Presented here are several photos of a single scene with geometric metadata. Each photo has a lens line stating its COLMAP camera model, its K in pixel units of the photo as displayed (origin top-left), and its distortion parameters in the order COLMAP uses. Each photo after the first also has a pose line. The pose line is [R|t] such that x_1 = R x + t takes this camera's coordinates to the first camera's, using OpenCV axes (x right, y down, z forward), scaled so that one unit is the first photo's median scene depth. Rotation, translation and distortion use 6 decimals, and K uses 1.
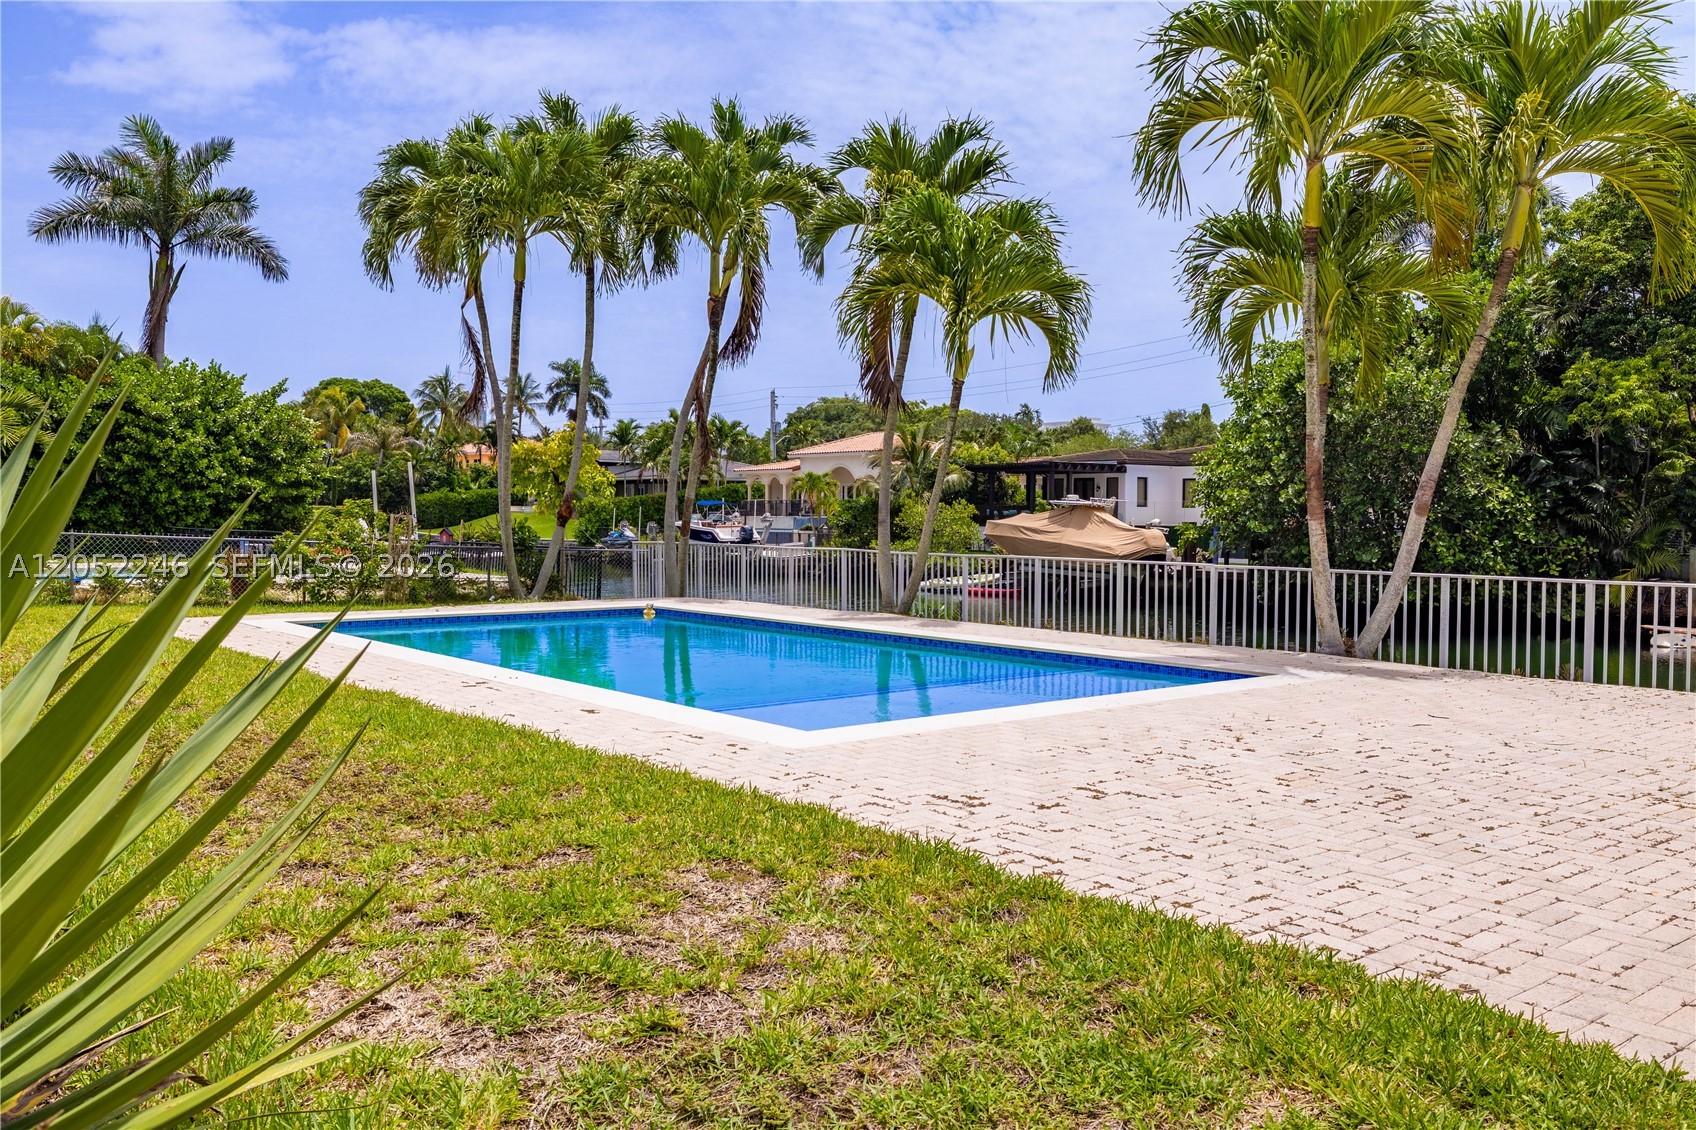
lens RADIAL K [[1342.8, 0, 856.3], [0, 1342.8, 564.6], [0, 0, 1]] dist [0.003737, 0.000860]
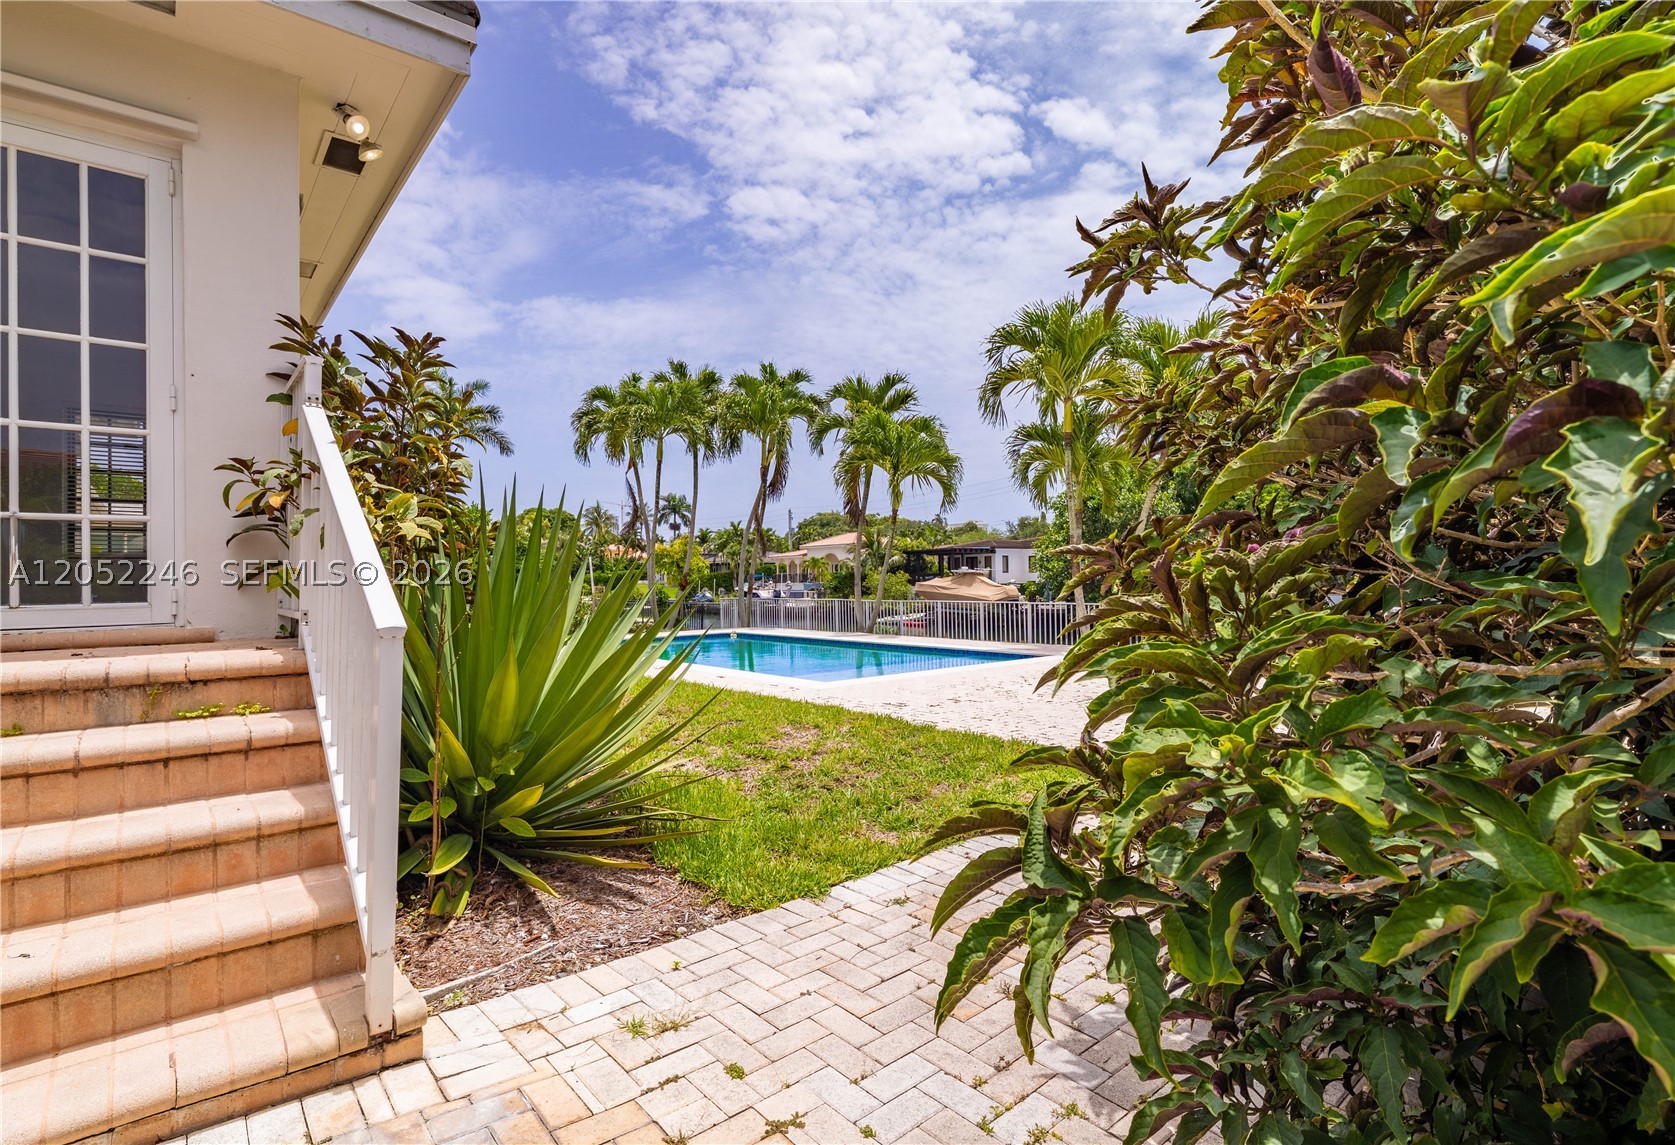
lens RADIAL K [[815.6, 0, 832.8], [0, 815.6, 567.3], [0, 0, 1]] dist [-0.001381, 0.001181]
pose [[0.999724, -0.022221, -0.007576, -0.004035], [0.021780, 0.998300, -0.054065, 0.004191], [0.008764, 0.053885, 0.998509, -0.112046]]
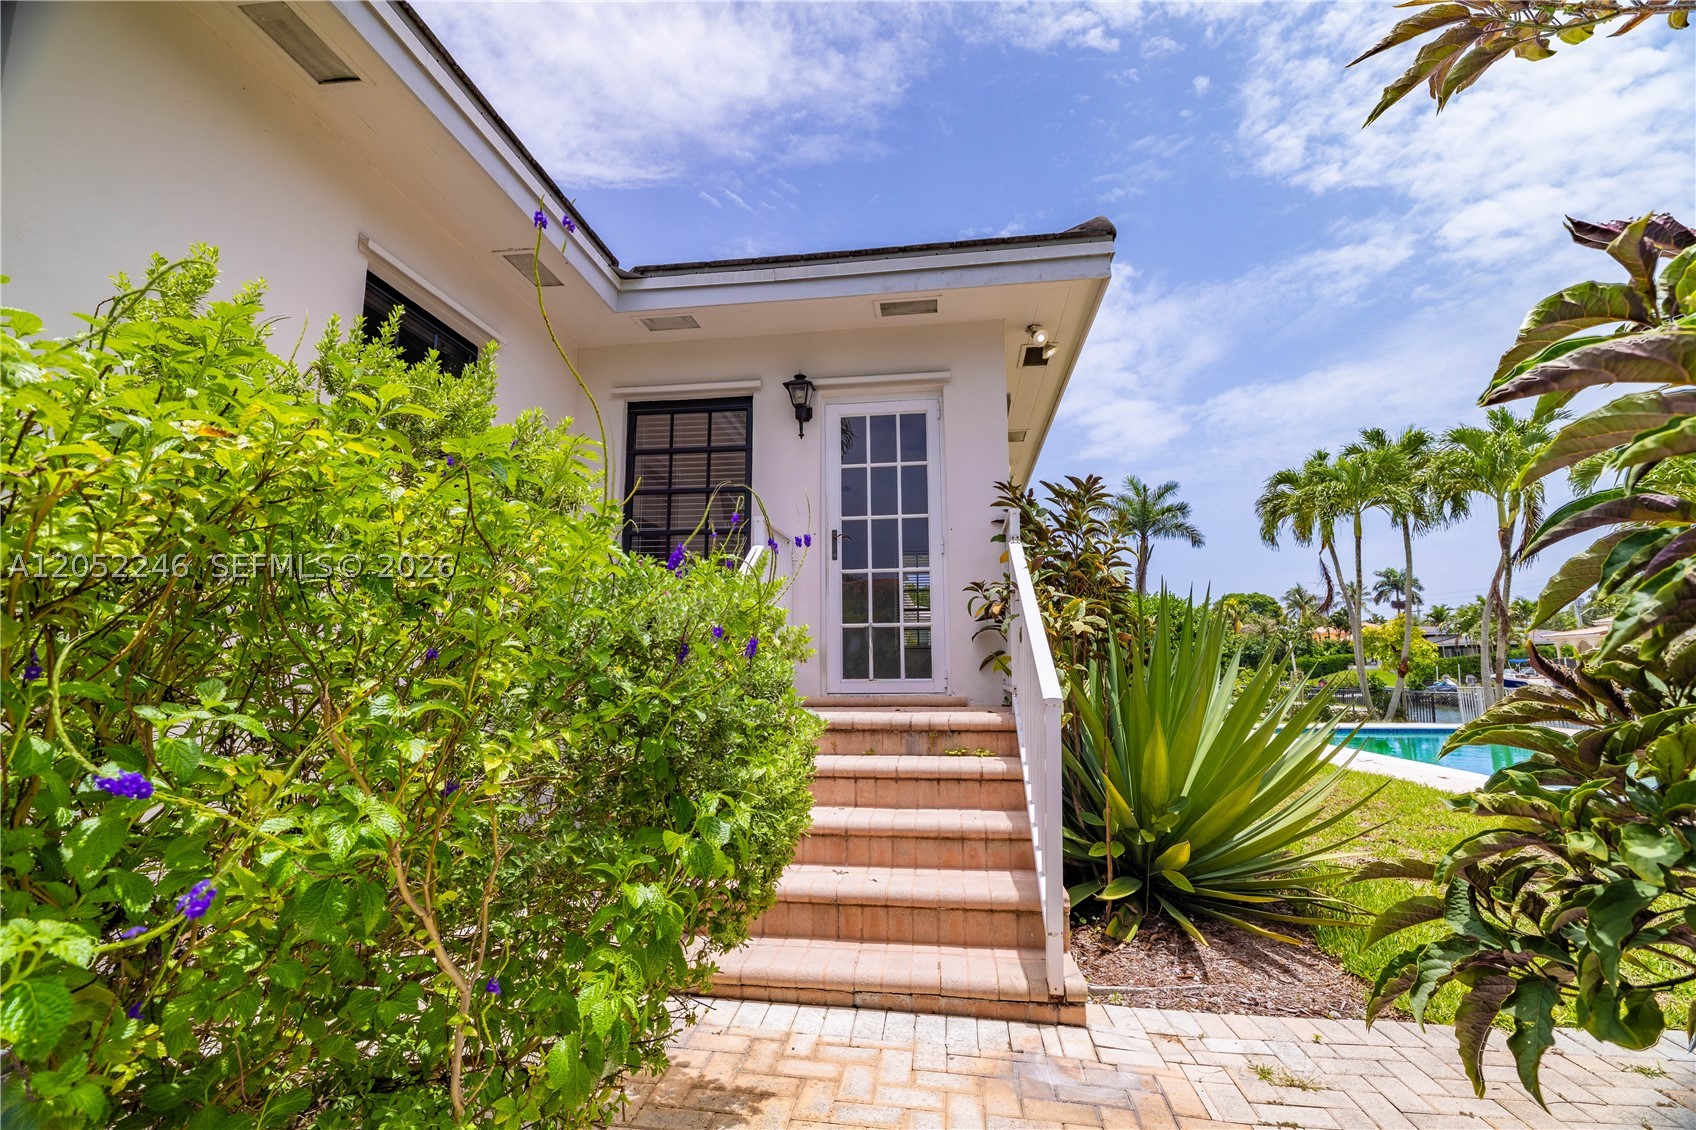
lens RADIAL K [[758.2, 0, 845.2], [0, 758.2, 556.9], [0, 0, 1]] dist [-0.003245, -0.000581]
pose [[0.671085, -0.120582, -0.731508, 0.018394], [-0.018719, 0.983614, -0.179313, 0.005056], [0.741144, 0.134027, 0.657832, -0.131667]]
